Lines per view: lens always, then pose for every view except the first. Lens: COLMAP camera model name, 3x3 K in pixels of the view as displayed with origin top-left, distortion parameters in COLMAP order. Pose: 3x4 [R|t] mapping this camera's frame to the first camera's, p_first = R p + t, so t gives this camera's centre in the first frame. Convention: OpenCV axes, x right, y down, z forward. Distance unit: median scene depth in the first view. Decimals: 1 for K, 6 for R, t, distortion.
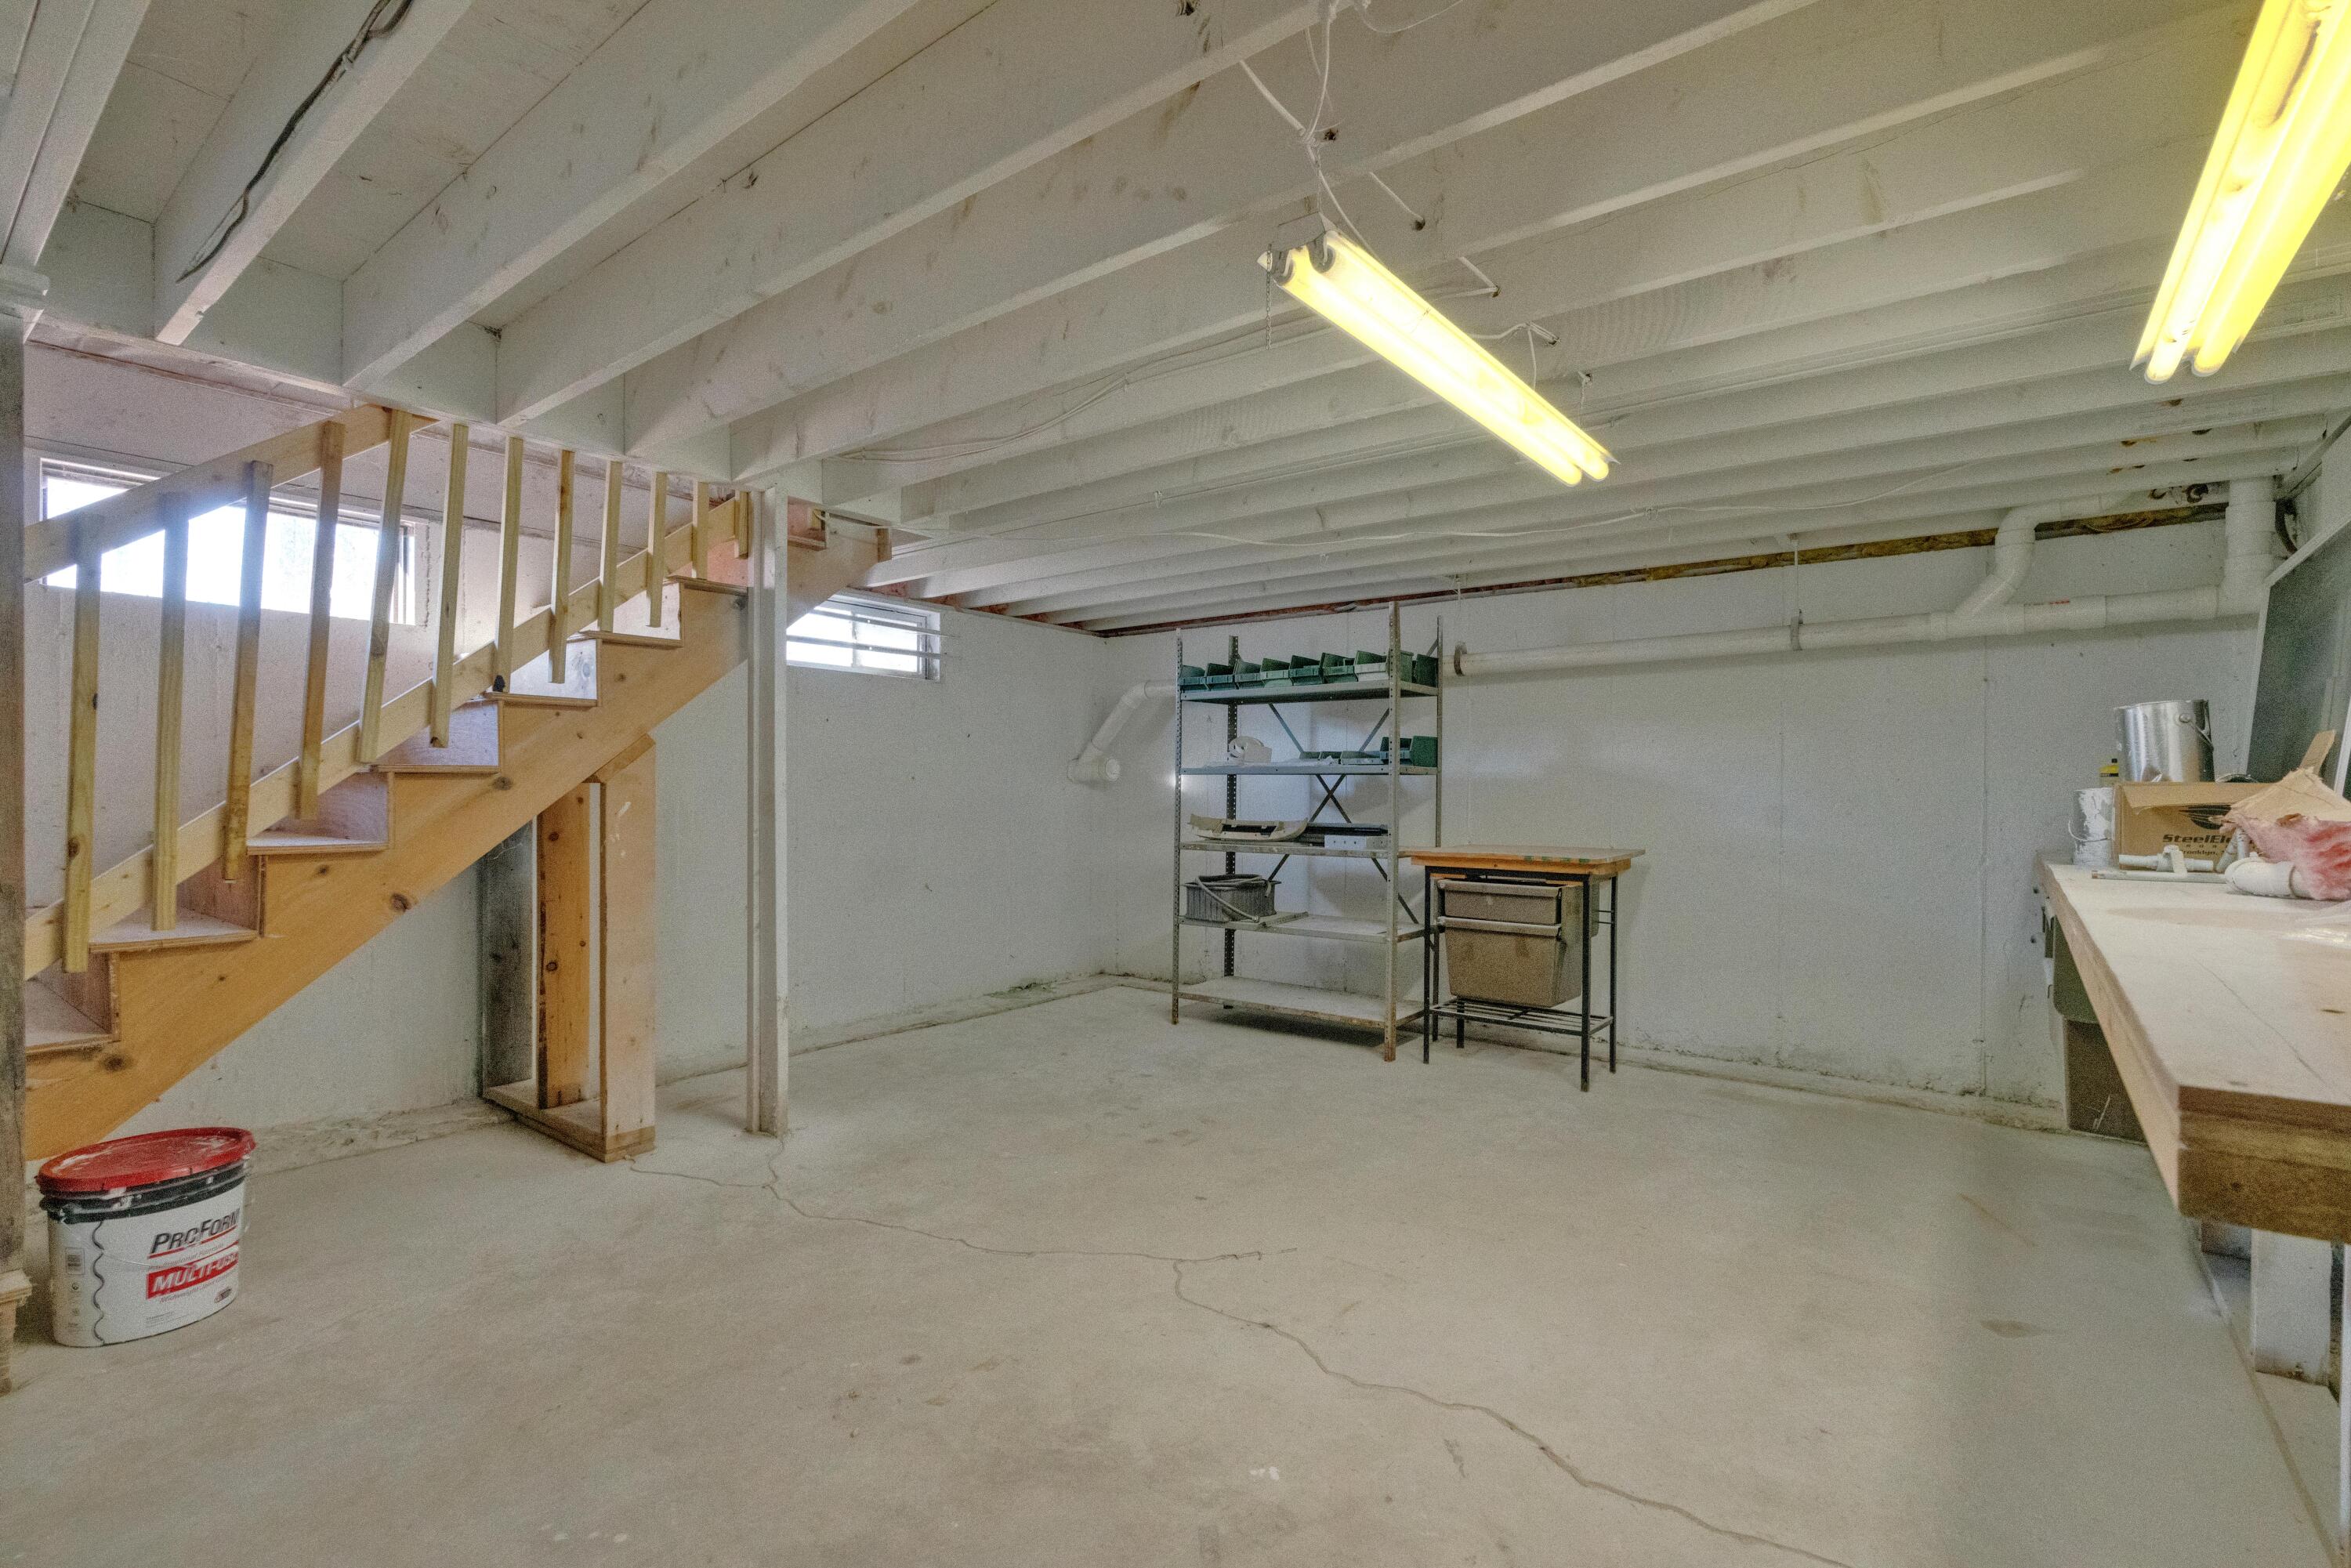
lens RADIAL K [[1059.3, 0, 1181.6], [0, 1059.3, 785.3], [0, 0, 1]] dist [-0.010225, 0.000942]
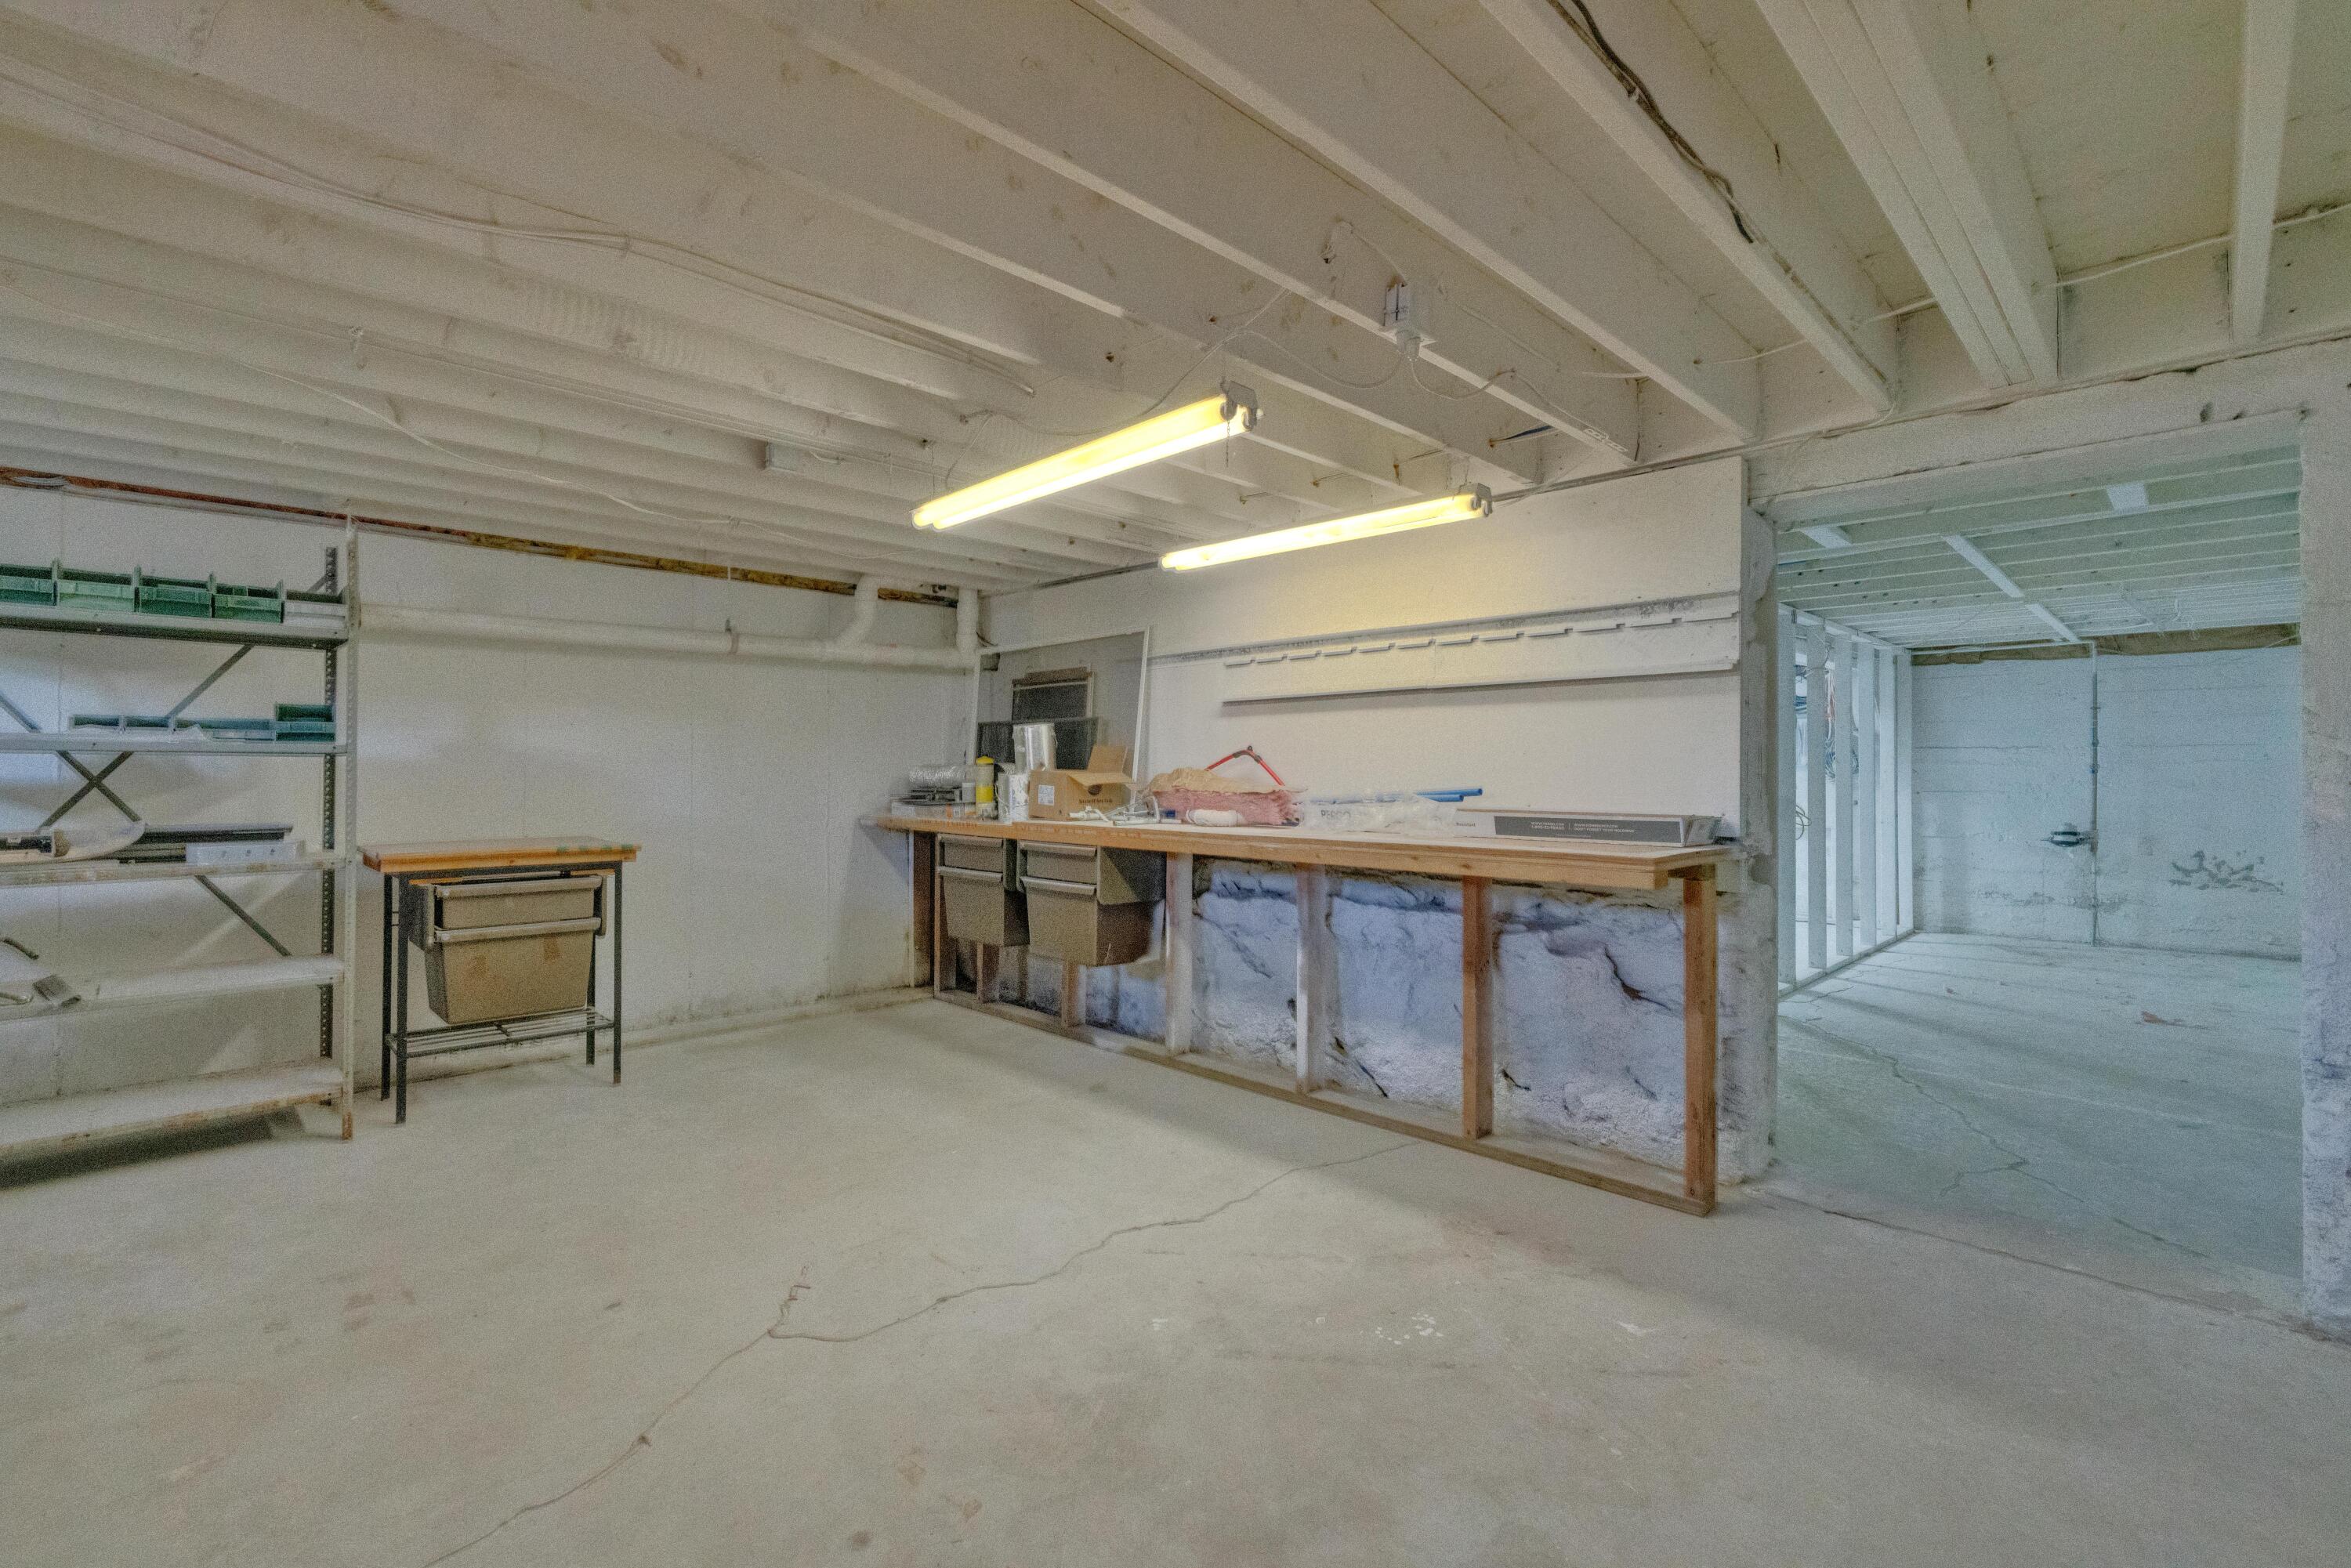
lens RADIAL K [[1068.3, 0, 1179.7], [0, 1068.3, 754.9], [0, 0, 1]] dist [-0.001843, 0.000486]
pose [[0.130377, 0.009134, 0.991422, -0.518965], [-0.008498, 0.999931, -0.008095, -0.010875], [-0.991428, -0.007369, 0.130446, 0.350344]]
